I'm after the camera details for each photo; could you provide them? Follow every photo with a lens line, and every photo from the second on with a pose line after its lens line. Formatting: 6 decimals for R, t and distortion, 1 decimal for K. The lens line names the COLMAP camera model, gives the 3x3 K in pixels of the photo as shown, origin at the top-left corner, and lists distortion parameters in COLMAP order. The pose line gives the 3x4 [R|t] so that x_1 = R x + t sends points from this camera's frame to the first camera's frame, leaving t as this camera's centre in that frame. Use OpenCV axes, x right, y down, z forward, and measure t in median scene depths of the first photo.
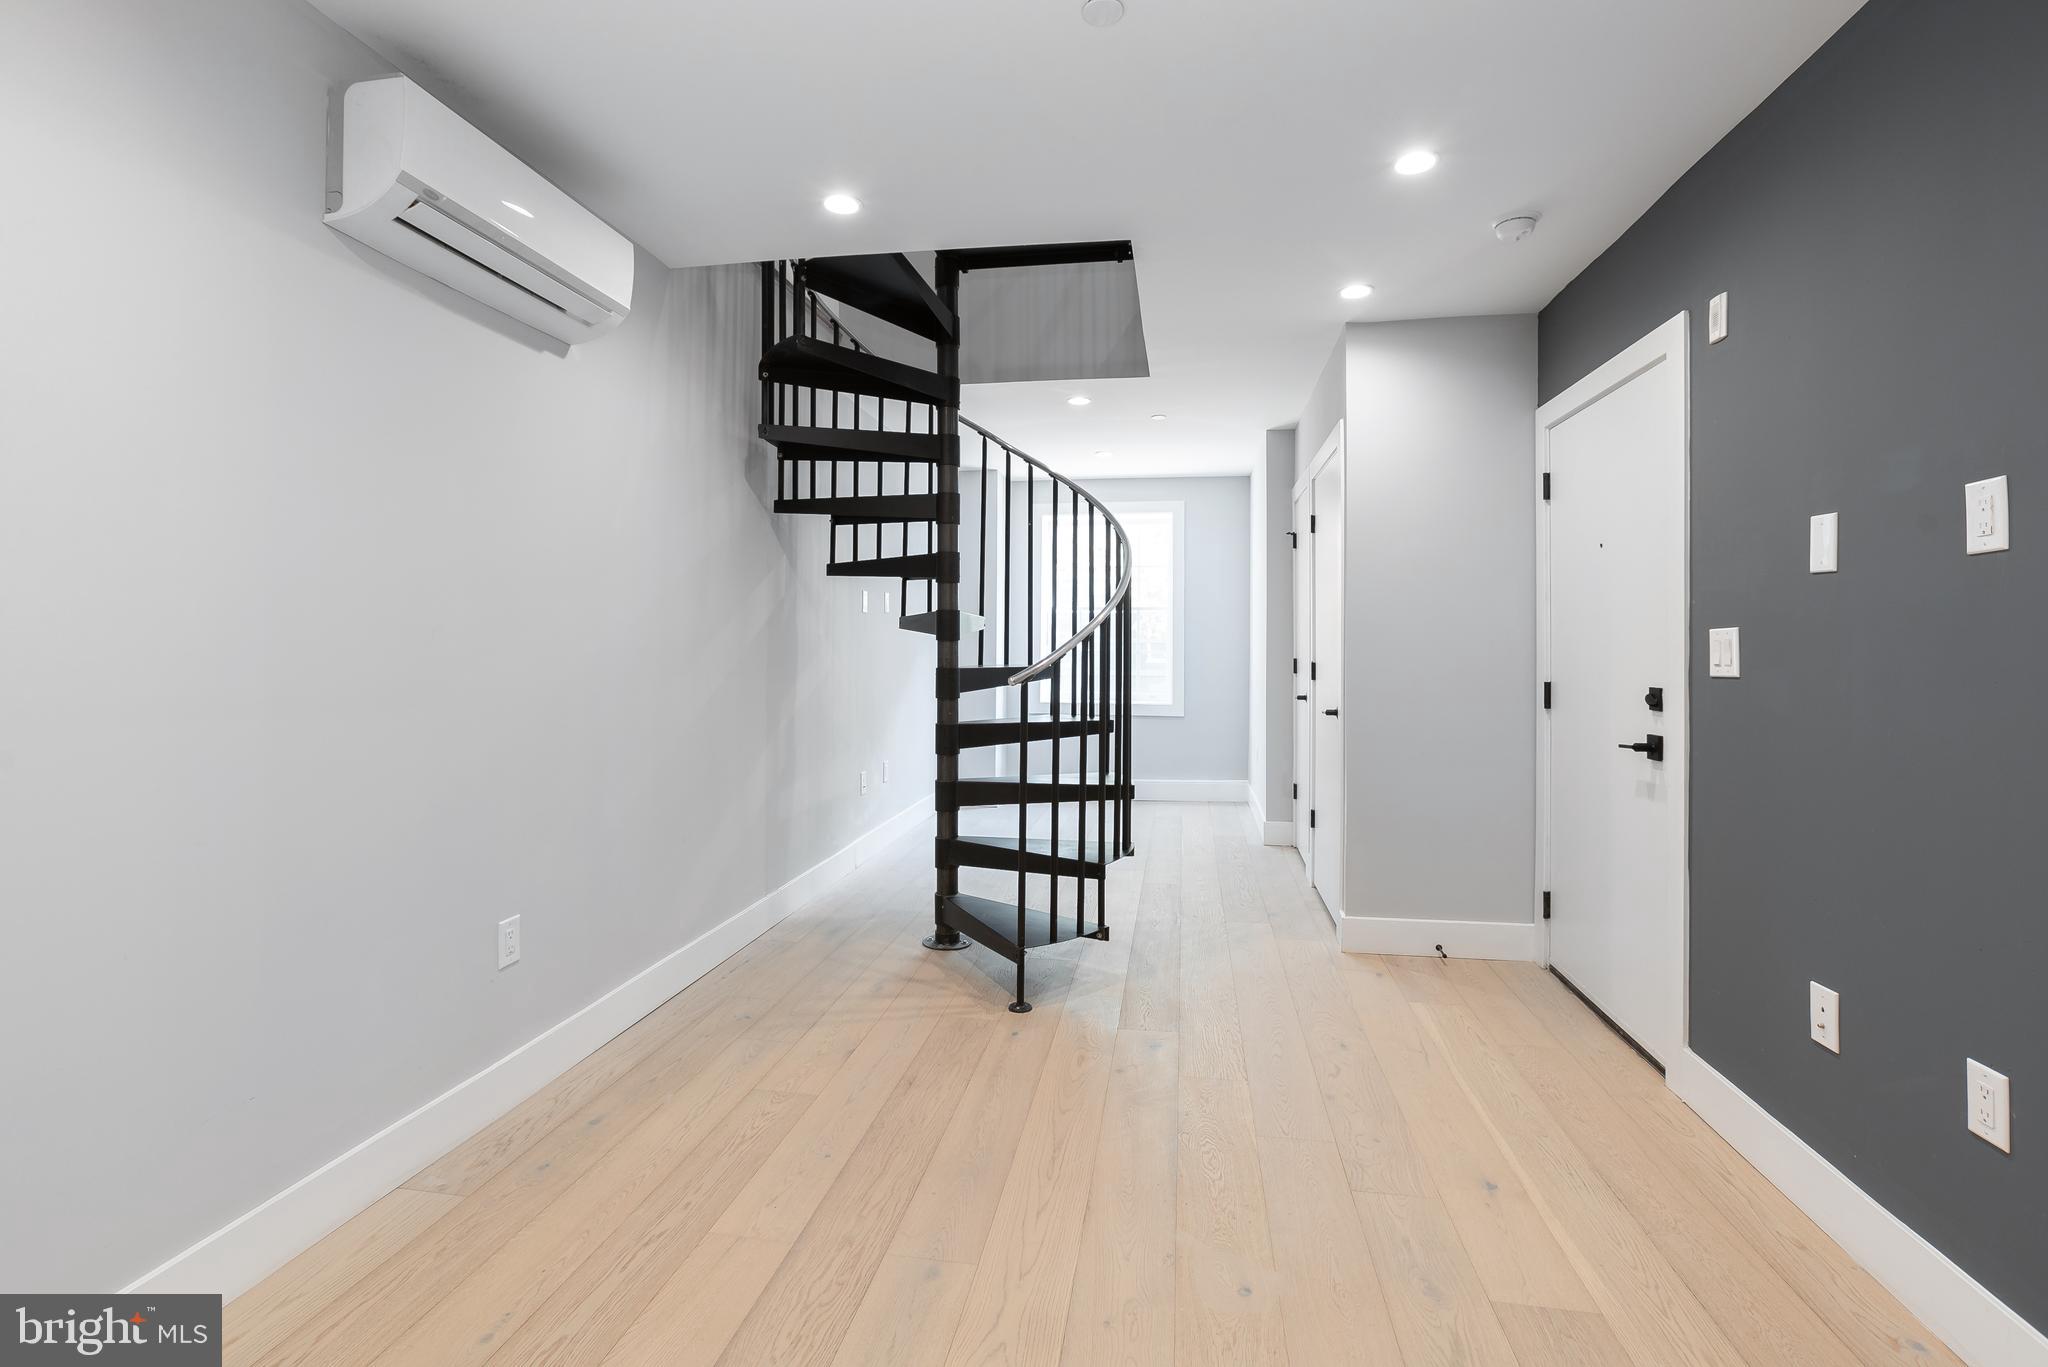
lens RADIAL K [[957.0, 0, 1028.9], [0, 957.0, 641.9], [0, 0, 1]] dist [0.001837, 0.000834]
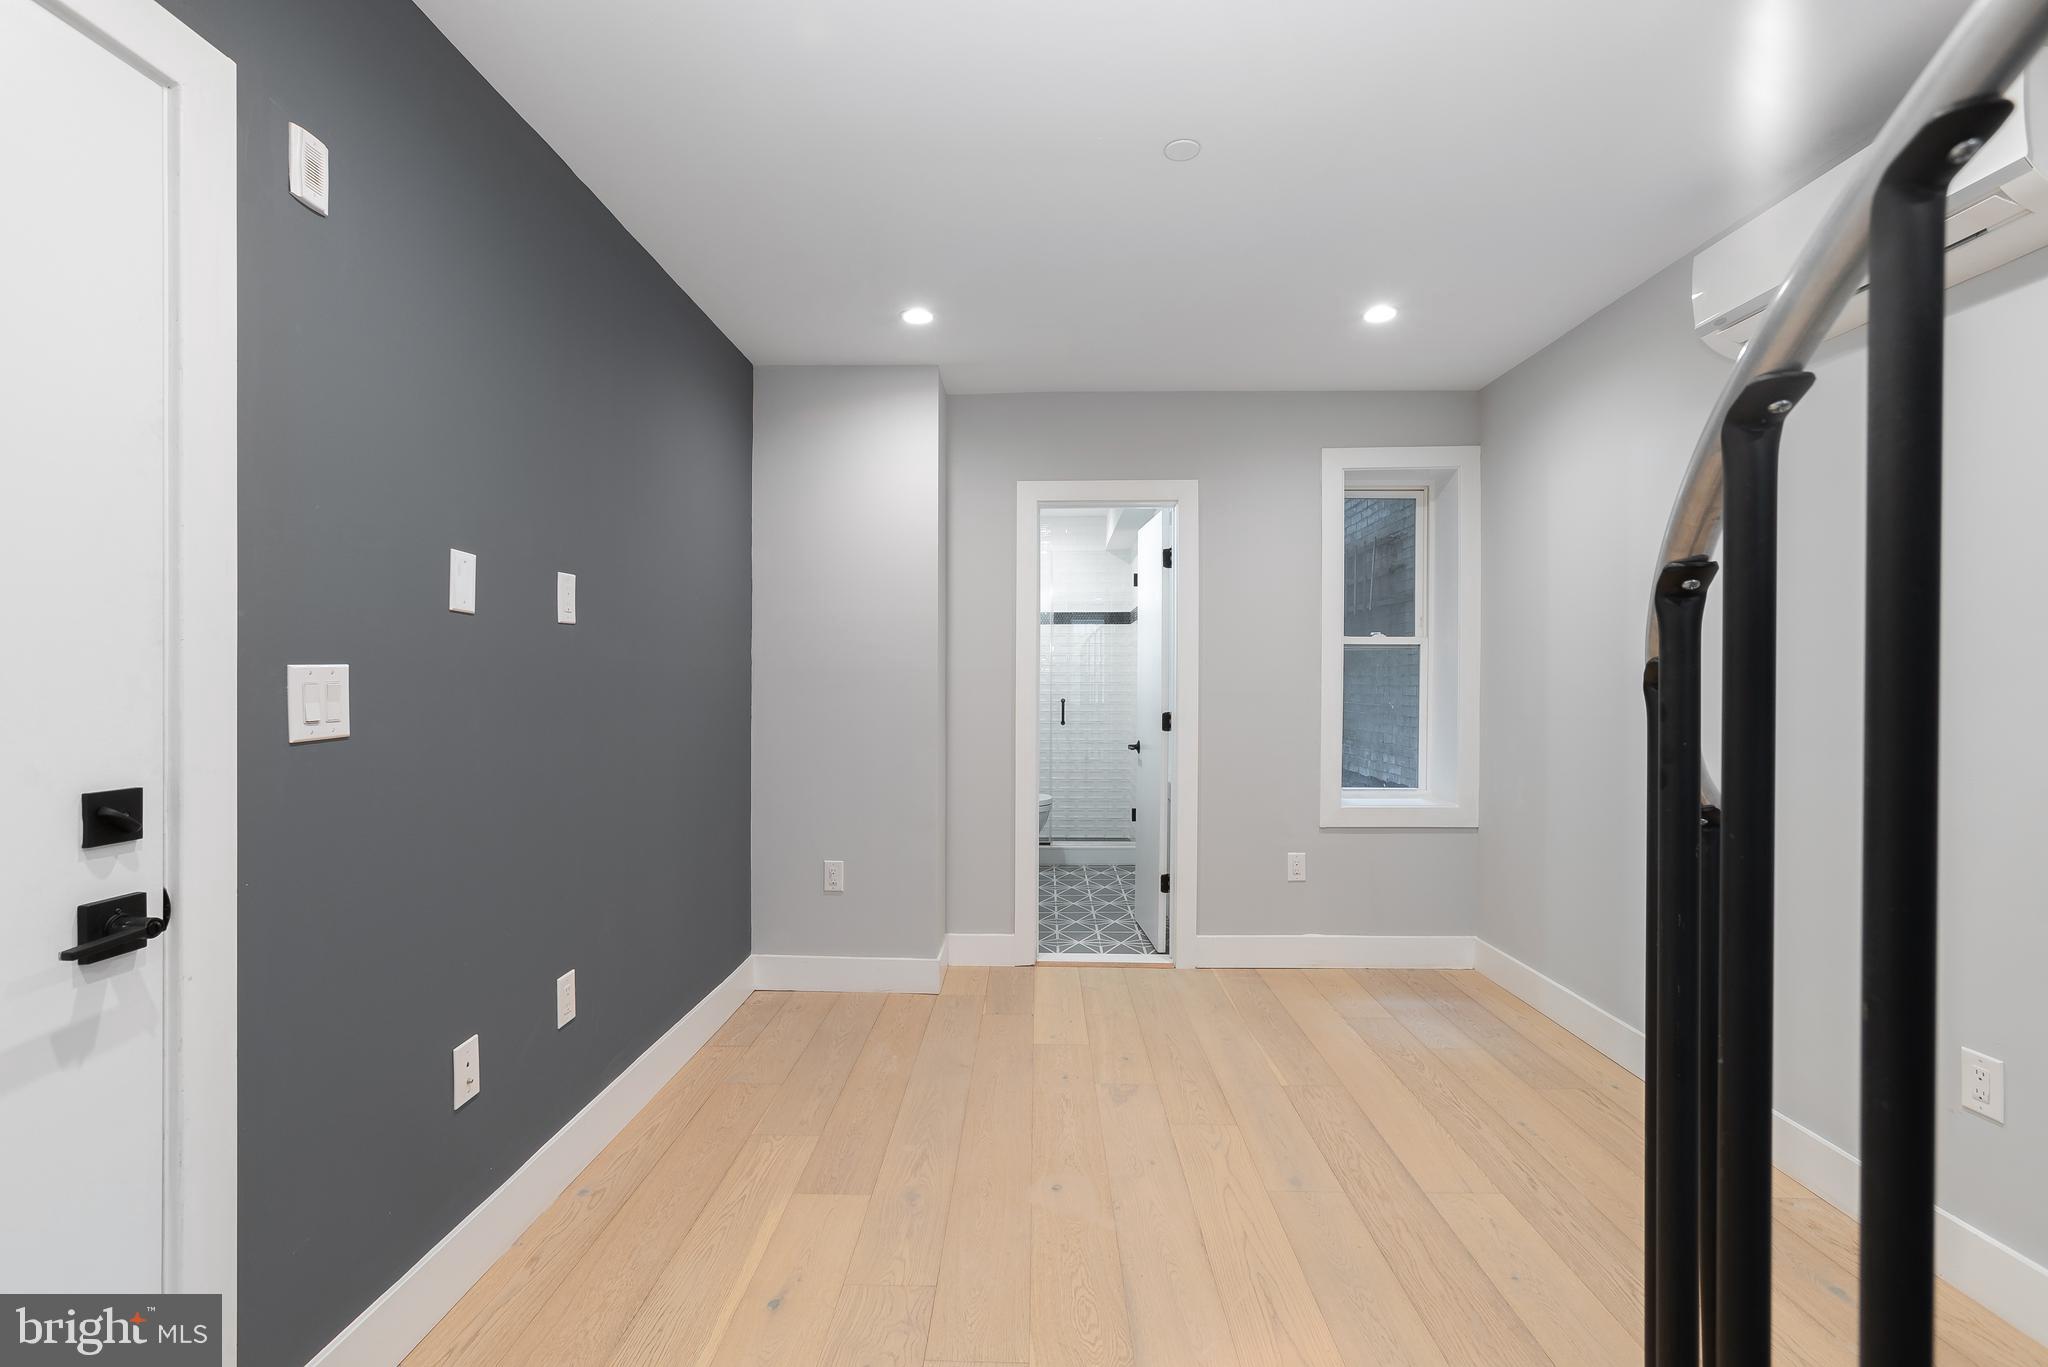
lens RADIAL K [[937.2, 0, 1026.9], [0, 937.2, 665.8], [0, 0, 1]] dist [-0.000241, 0.000149]
pose [[-0.988903, -0.010509, -0.148193, 0.383463], [-0.007977, 0.999812, -0.017671, -0.006731], [0.148351, -0.016293, -0.988801, 1.880555]]
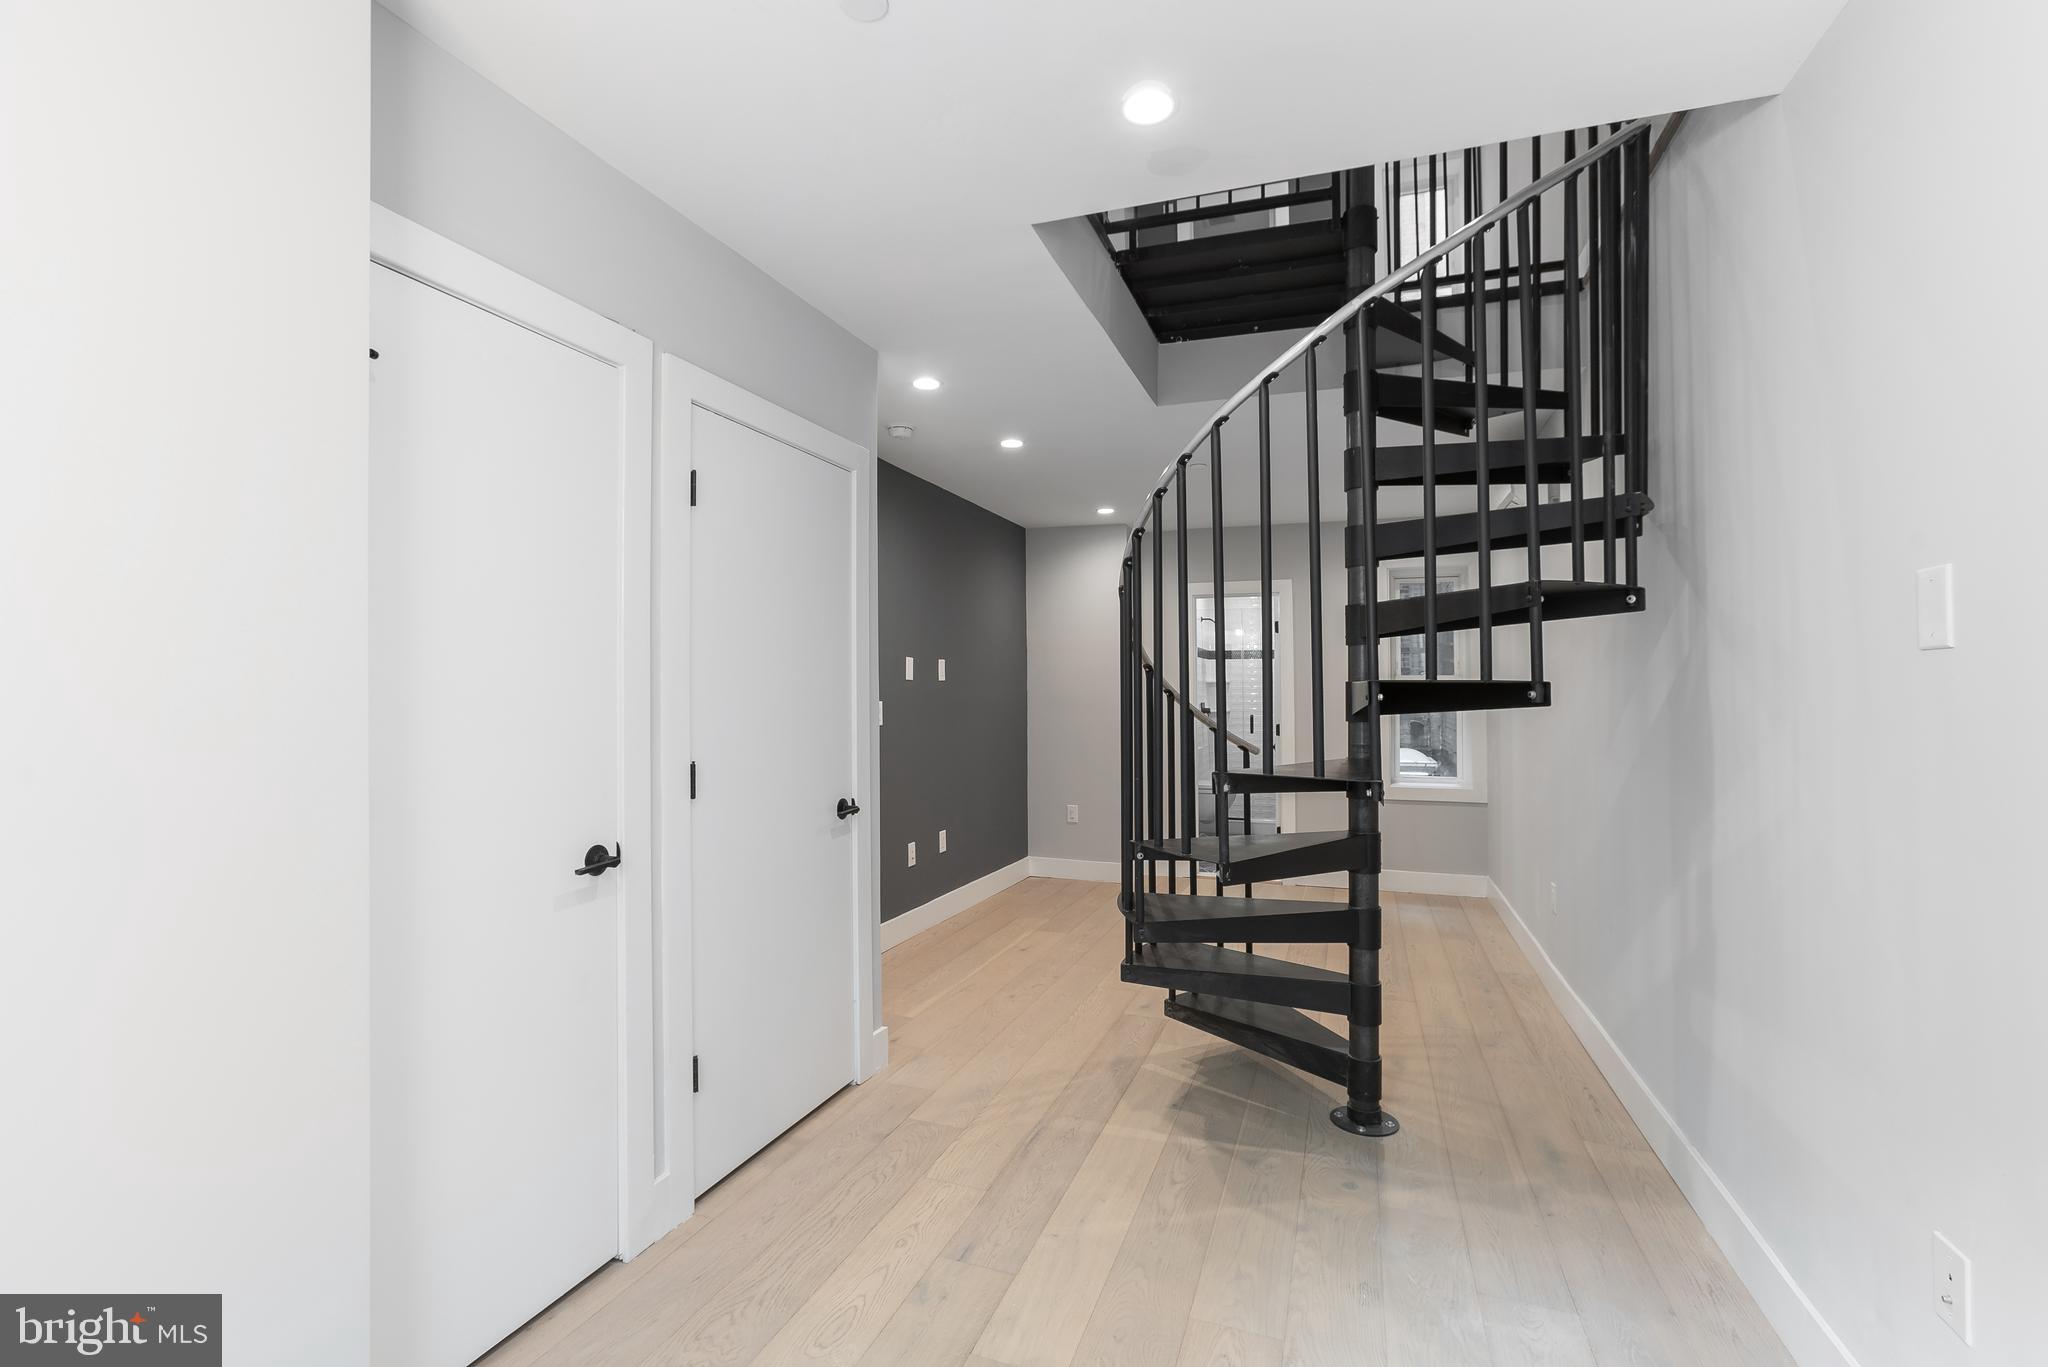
lens RADIAL K [[934.5, 0, 1018.1], [0, 934.5, 681.4], [0, 0, 1]] dist [-0.003256, 0.000323]
pose [[-0.983036, -0.006622, 0.183291, 0.090150], [-0.008758, 0.999903, -0.010844, -0.042809], [-0.183201, -0.012265, -0.982999, 3.153431]]
